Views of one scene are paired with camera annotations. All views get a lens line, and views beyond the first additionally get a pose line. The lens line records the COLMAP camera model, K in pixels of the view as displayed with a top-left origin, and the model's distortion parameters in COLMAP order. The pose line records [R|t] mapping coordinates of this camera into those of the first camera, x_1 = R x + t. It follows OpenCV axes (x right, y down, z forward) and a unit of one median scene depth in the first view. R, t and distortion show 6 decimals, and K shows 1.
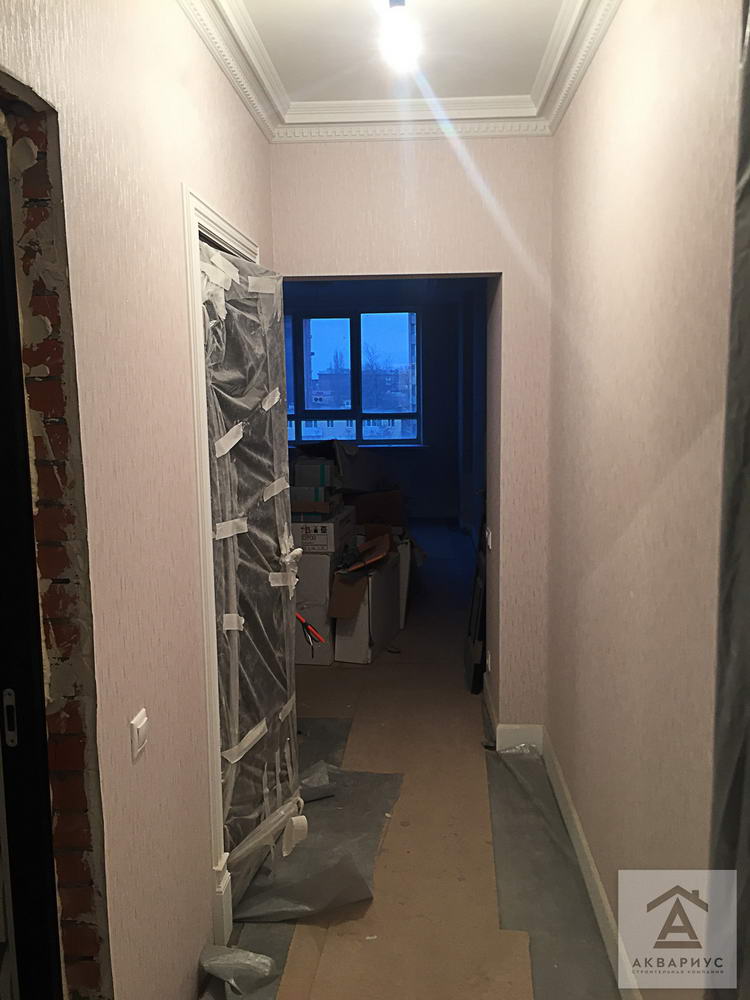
lens RADIAL K [[829.2, 0, 380.5], [0, 829.2, 493.4], [0, 0, 1]] dist [0.054098, -0.083333]
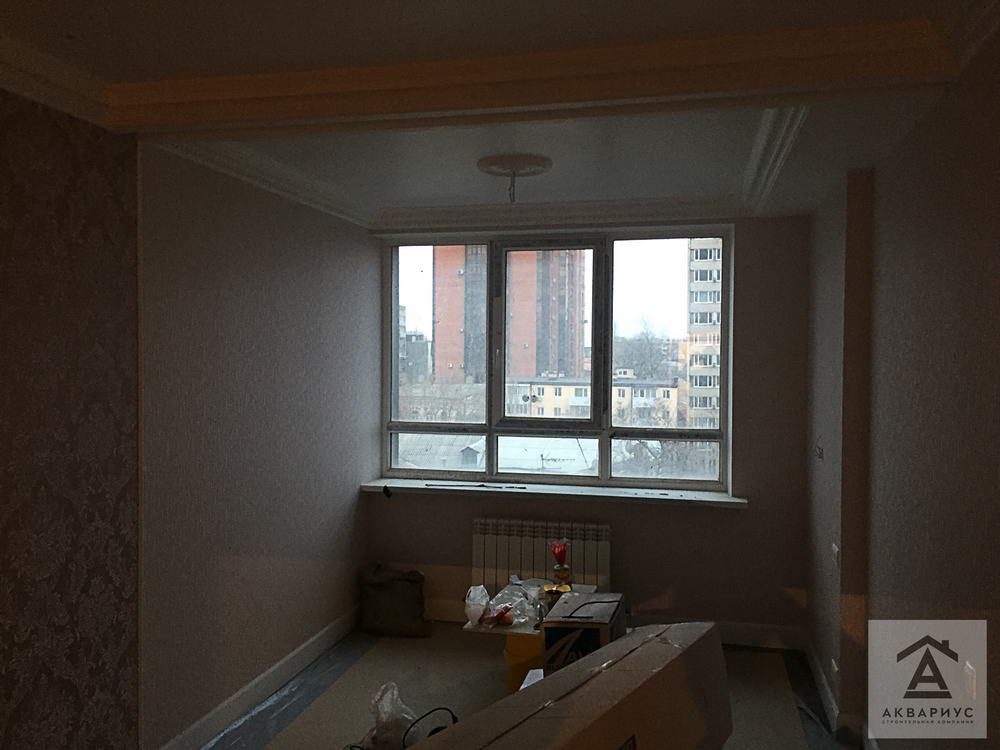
lens RADIAL K [[829.2, 0, 504.2], [0, 829.2, 367.9], [0, 0, 1]] dist [0.054098, -0.083333]
pose [[0.977849, 0.011466, -0.208999, 0.021261], [-0.032776, 0.994569, -0.098786, -0.080065], [0.206731, 0.103448, 0.972914, 0.480653]]
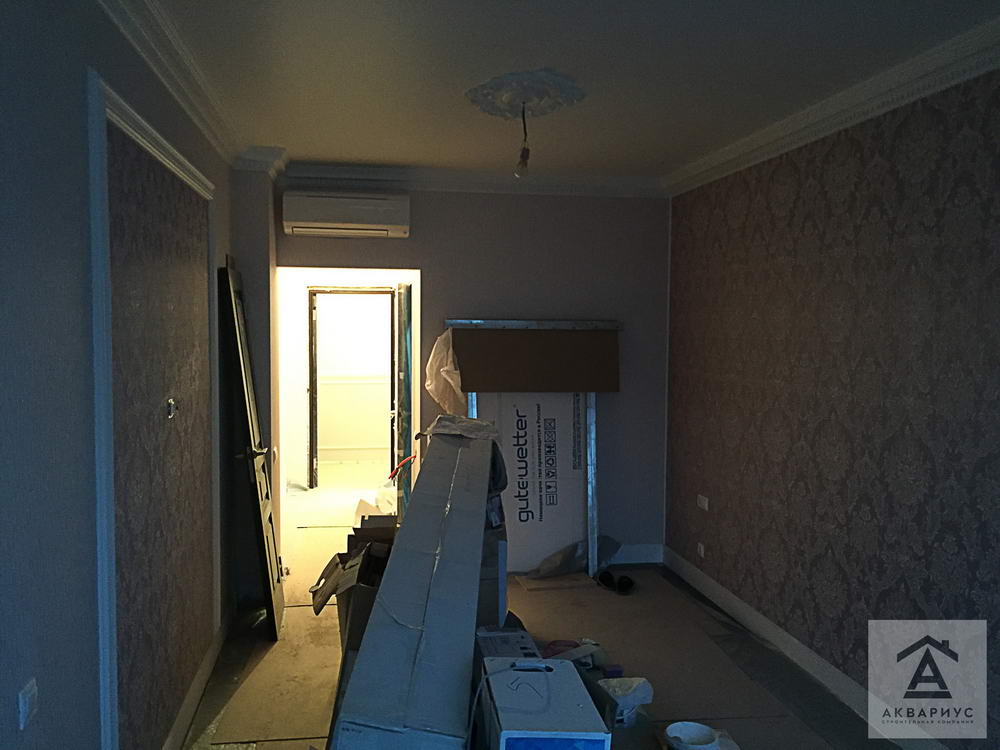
lens RADIAL K [[829.2, 0, 504.2], [0, 829.2, 367.9], [0, 0, 1]] dist [0.054098, -0.083333]
pose [[-0.973974, 0.034417, -0.224030, 0.062199], [-0.006619, 0.983664, 0.179892, -0.228350], [0.226562, 0.176693, -0.957836, 1.689797]]
